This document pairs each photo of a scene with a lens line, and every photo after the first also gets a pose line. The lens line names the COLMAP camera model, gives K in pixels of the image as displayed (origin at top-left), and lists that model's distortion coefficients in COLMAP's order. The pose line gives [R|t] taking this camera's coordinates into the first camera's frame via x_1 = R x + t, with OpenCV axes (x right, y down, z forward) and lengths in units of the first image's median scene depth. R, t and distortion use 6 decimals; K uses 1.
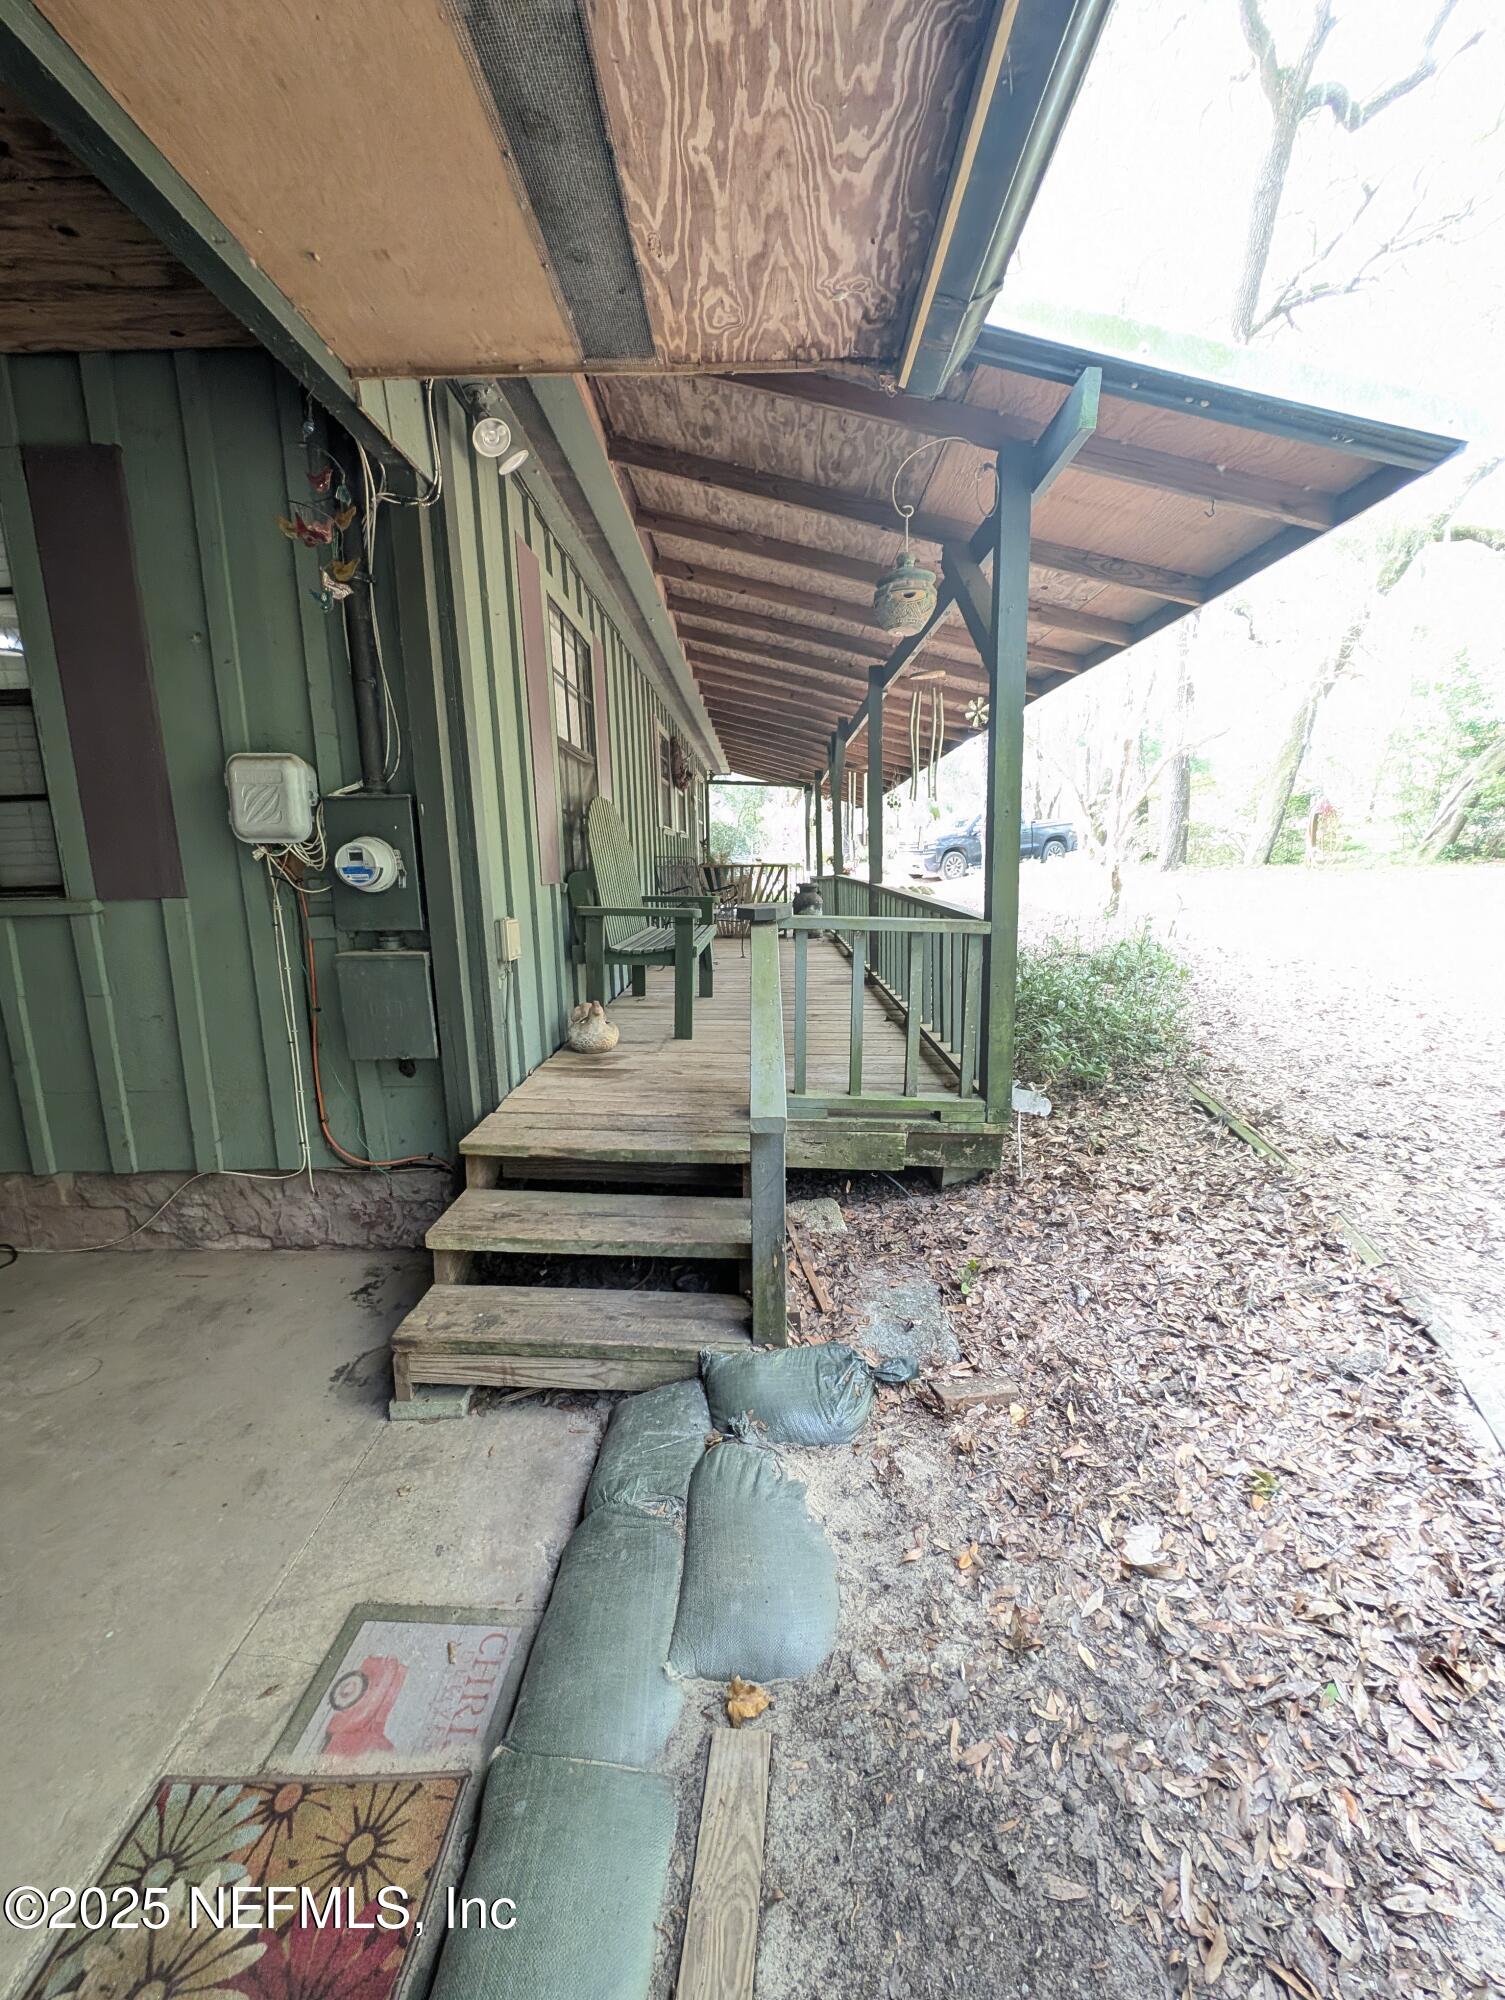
lens RADIAL K [[762.7, 0, 744.8], [0, 762.7, 997.9], [0, 0, 1]] dist [0.002049, -0.000130]
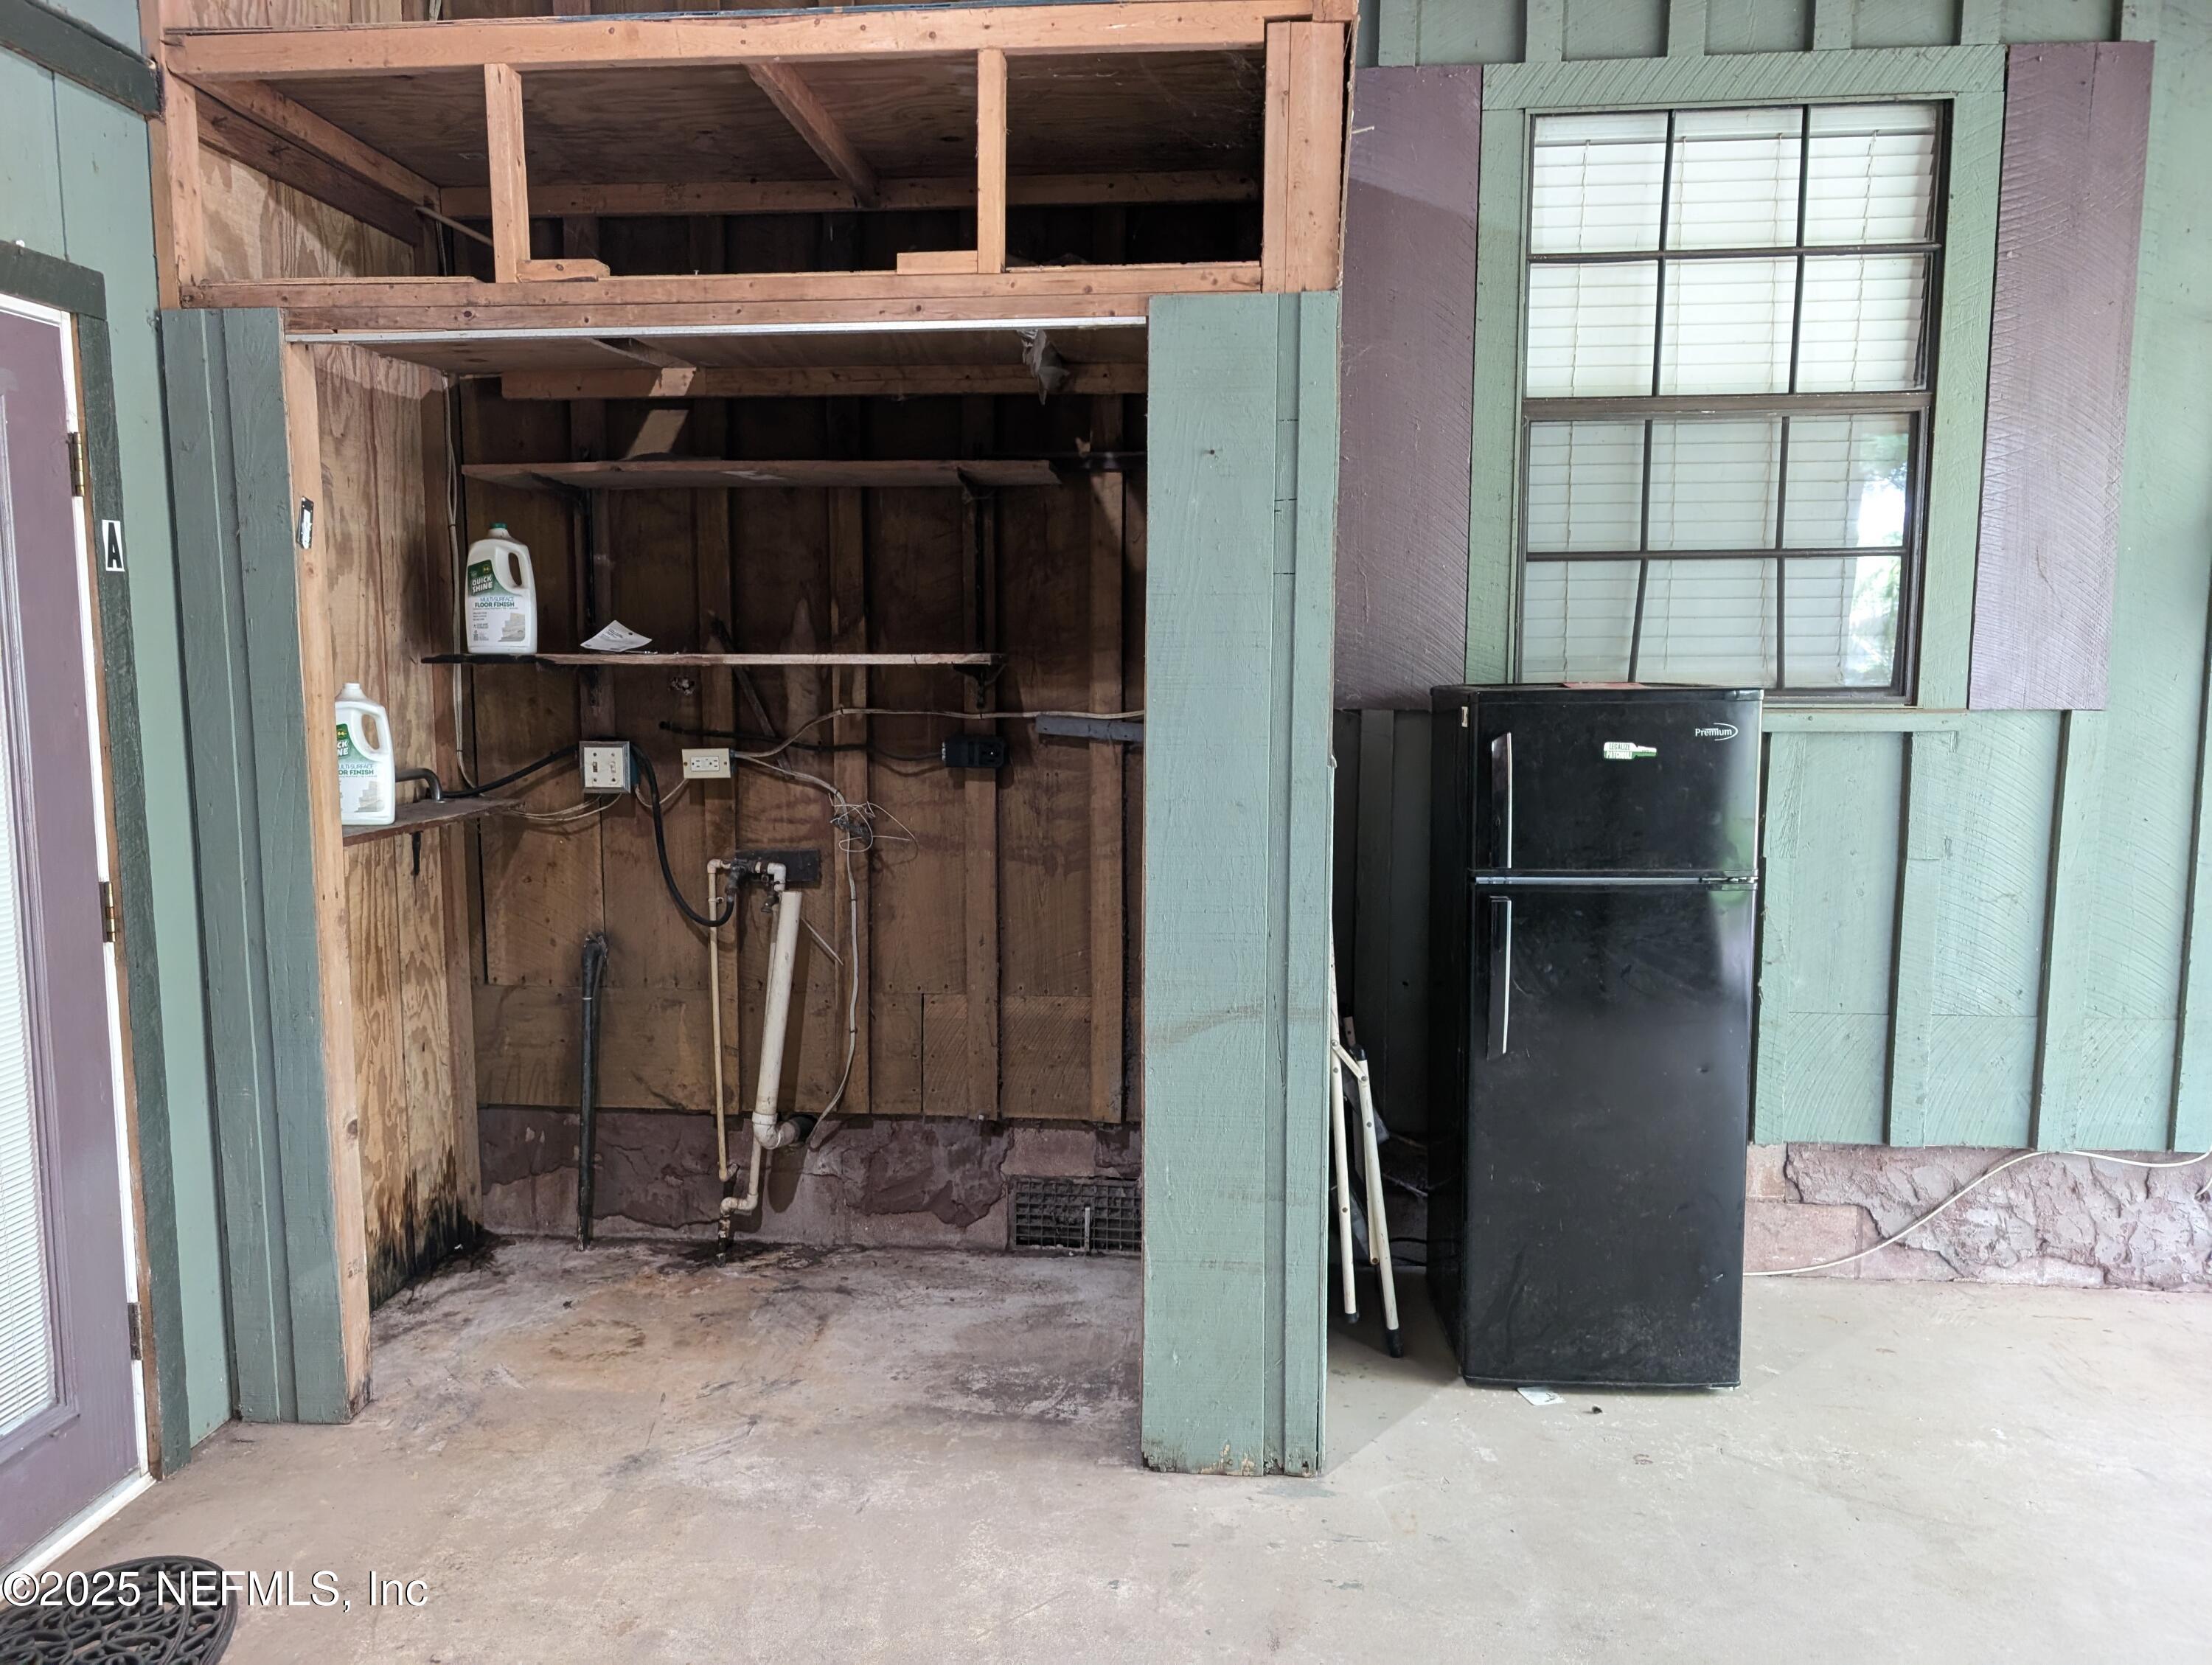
lens RADIAL K [[1588.0, 0, 1106.0], [0, 1588.0, 832.5], [0, 0, 1]] dist [0.013468, -0.010450]
pose [[0.997684, 0.028002, -0.061987, -2.724751], [-0.032224, 0.997152, -0.068187, 0.168317], [0.059901, 0.070026, 0.995745, -0.664756]]
